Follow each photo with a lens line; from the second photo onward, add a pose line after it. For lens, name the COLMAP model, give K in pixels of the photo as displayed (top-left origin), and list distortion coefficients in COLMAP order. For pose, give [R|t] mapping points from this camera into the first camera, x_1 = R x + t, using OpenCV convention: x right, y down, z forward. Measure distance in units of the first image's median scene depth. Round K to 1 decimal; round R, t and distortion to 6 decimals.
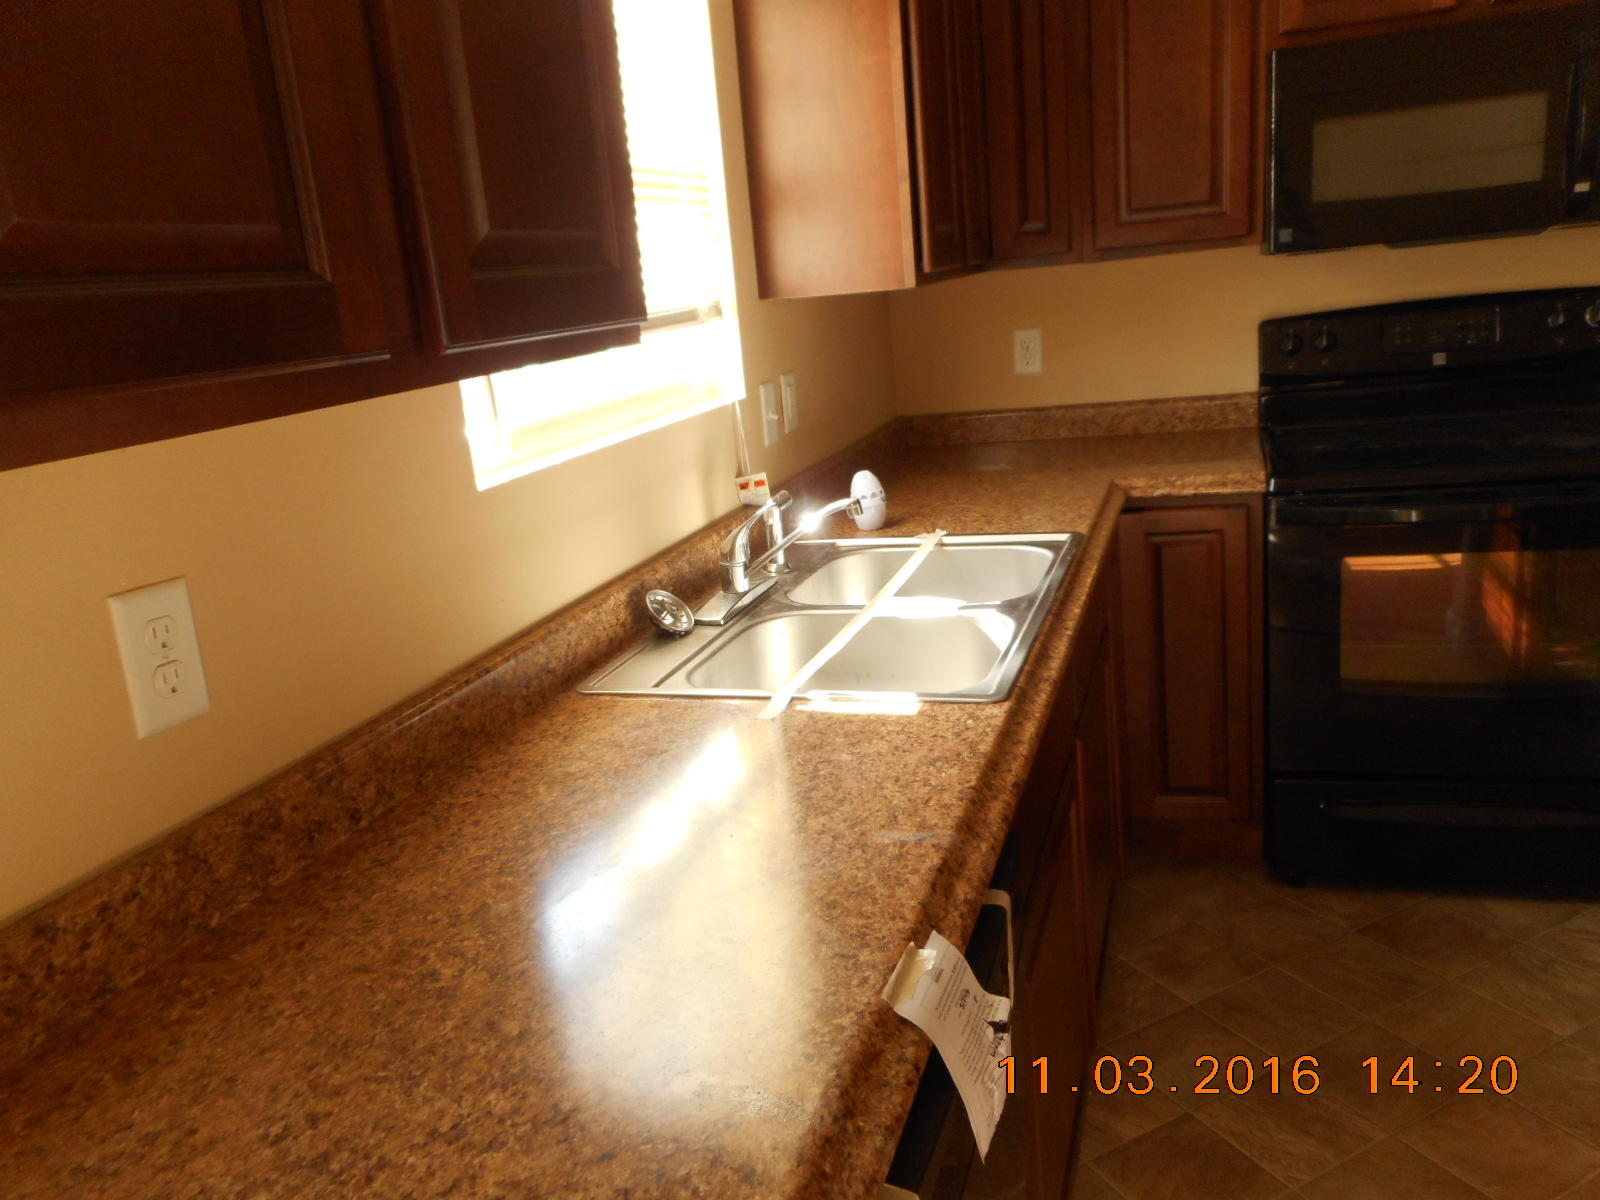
lens RADIAL K [[1216.5, 0, 797.1], [0, 1216.5, 608.1], [0, 0, 1]] dist [0.027115, -0.007683]
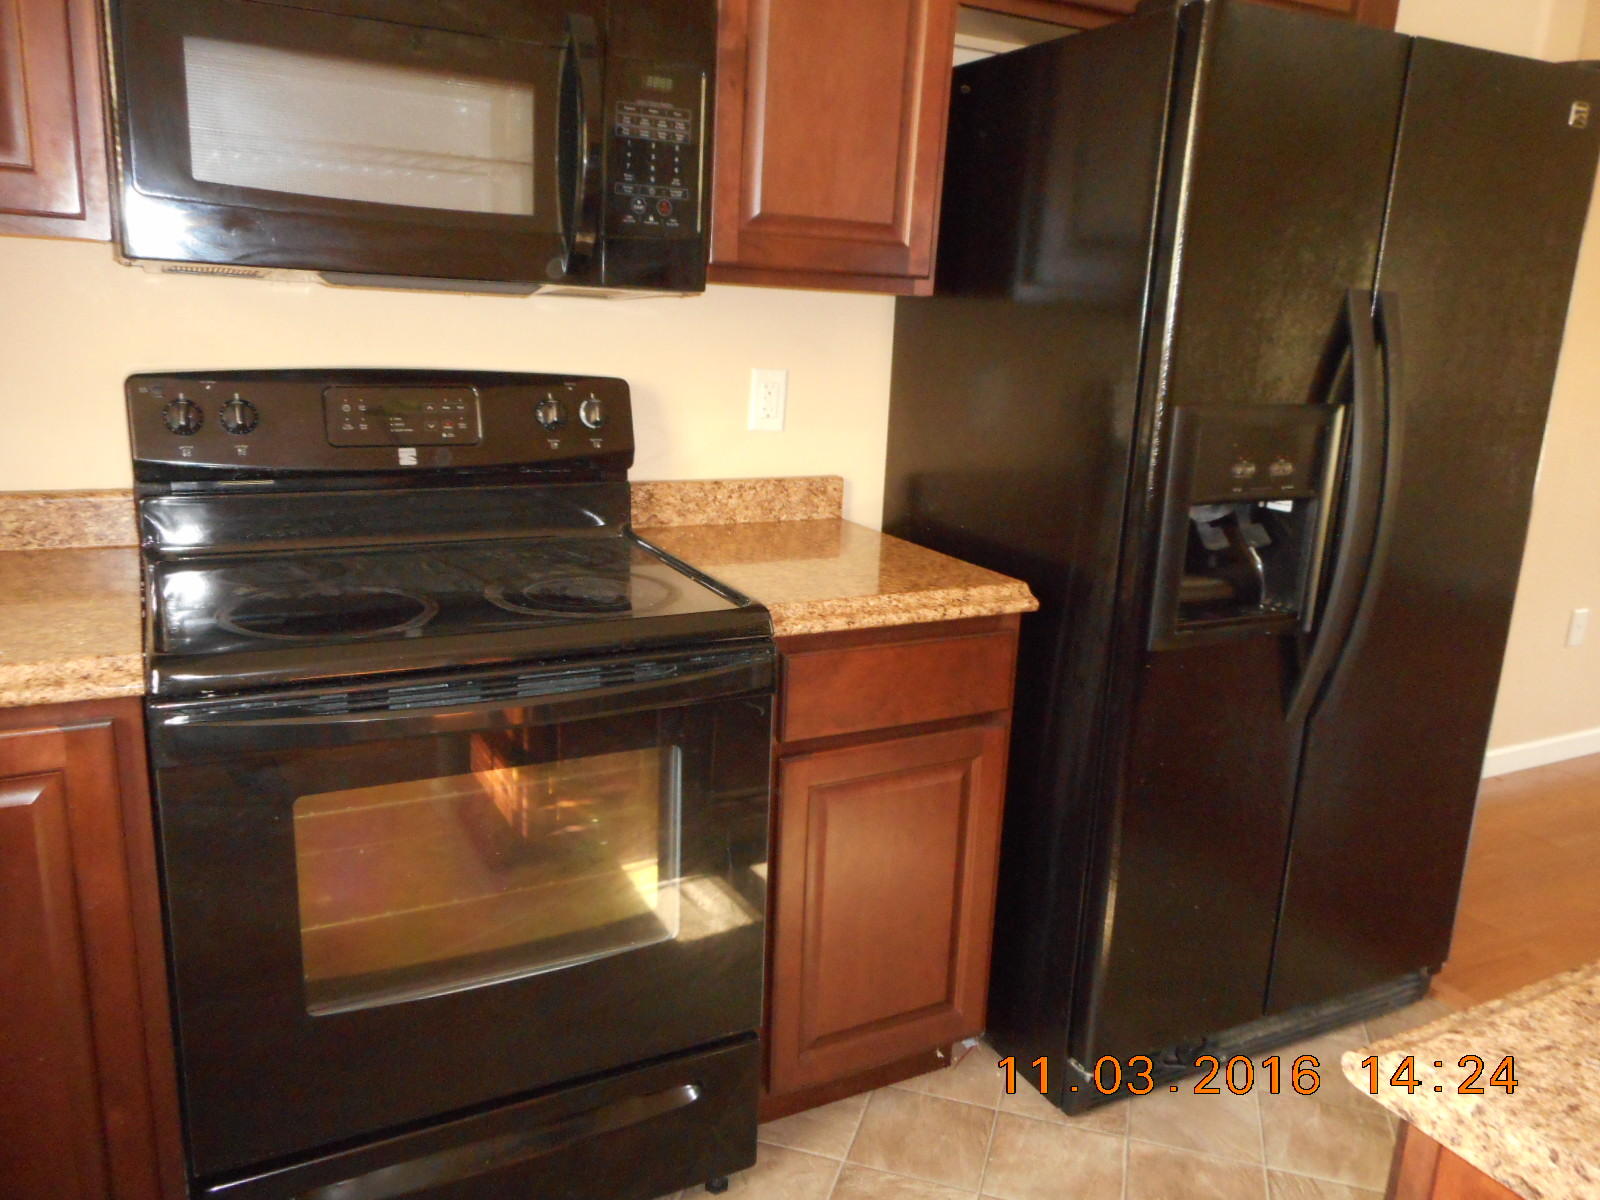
lens RADIAL K [[1216.5, 0, 797.1], [0, 1216.5, 608.1], [0, 0, 1]] dist [0.027115, -0.007683]
pose [[0.681596, -0.042422, 0.730498, 0.185260], [0.075845, 0.997037, -0.012867, -0.102588], [-0.727787, 0.064175, 0.682794, 0.416601]]
